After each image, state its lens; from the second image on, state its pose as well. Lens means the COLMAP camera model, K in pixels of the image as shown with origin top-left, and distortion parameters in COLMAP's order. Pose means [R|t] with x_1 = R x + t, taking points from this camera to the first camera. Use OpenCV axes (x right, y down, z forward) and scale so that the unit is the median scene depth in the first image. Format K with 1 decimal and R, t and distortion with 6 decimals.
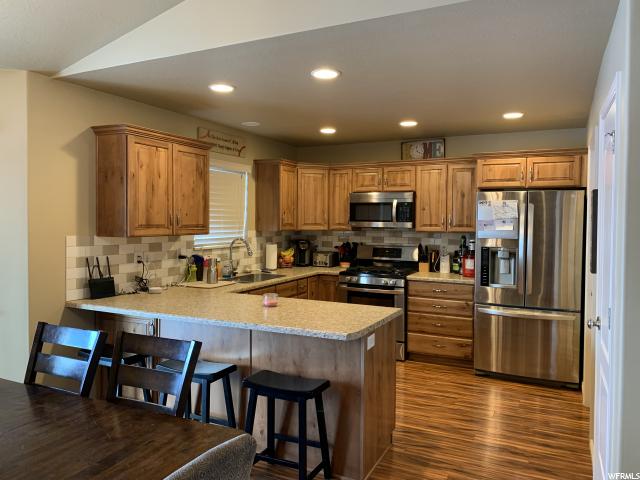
lens RADIAL K [[487.4, 0, 320.5], [0, 487.4, 232.3], [0, 0, 1]] dist [0.103935, -0.152801]
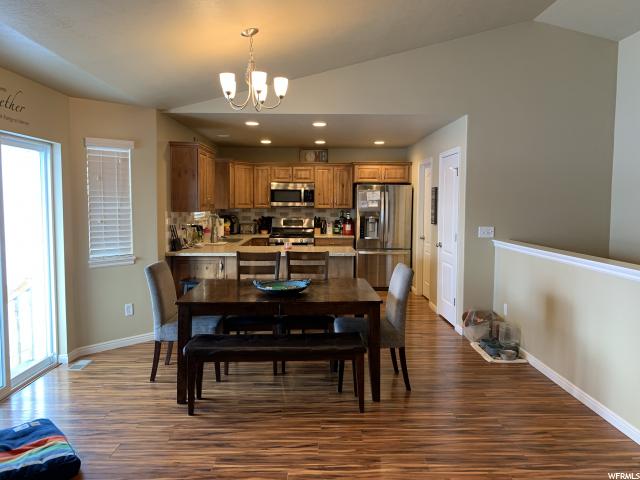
lens RADIAL K [[481.6, 0, 318.7], [0, 481.6, 236.0], [0, 0, 1]] dist [0.076858, -0.117927]
pose [[0.892640, -0.035641, 0.449360, -0.509809], [0.014489, 0.998623, 0.050426, 0.009525], [-0.450538, -0.038501, 0.891927, -0.407292]]
